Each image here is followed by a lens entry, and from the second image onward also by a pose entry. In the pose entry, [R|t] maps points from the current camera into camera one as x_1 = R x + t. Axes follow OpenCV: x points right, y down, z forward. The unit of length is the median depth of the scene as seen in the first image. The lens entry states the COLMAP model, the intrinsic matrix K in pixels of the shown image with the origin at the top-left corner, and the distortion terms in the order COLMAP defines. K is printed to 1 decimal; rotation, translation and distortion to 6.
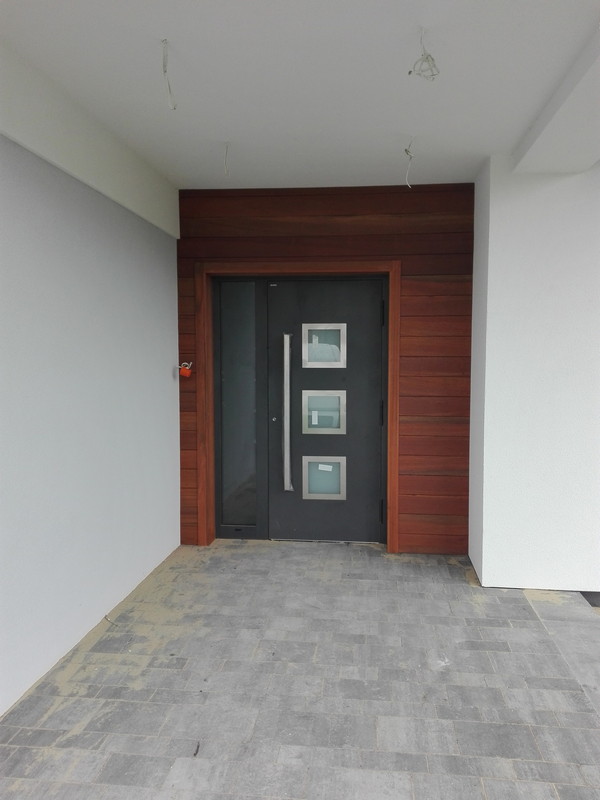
lens RADIAL K [[664.8, 0, 296.9], [0, 664.8, 407.7], [0, 0, 1]] dist [0.112191, -0.213821]
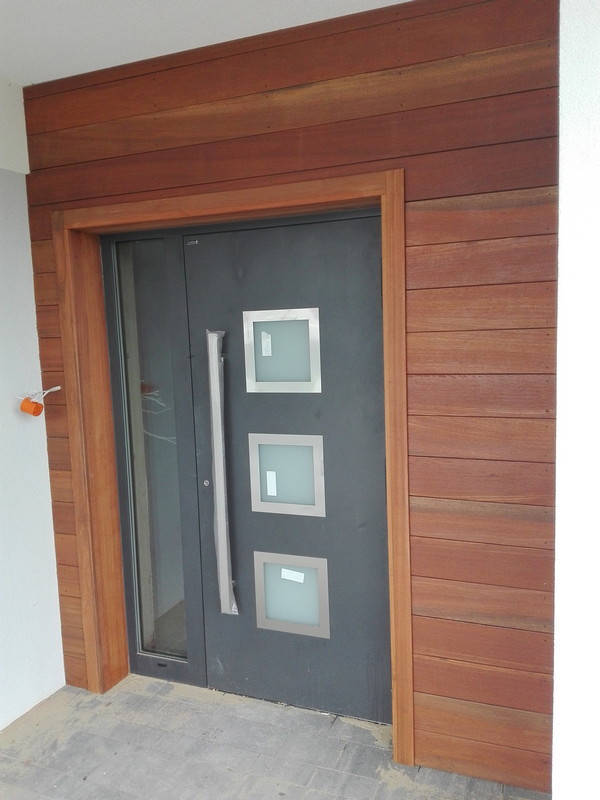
lens RADIAL K [[664.8, 0, 296.9], [0, 664.8, 407.7], [0, 0, 1]] dist [0.112191, -0.213821]
pose [[0.957569, -0.002666, -0.288193, 0.208315], [0.018209, 0.998519, 0.051264, -0.075969], [0.287629, -0.054337, 0.956199, 0.497710]]
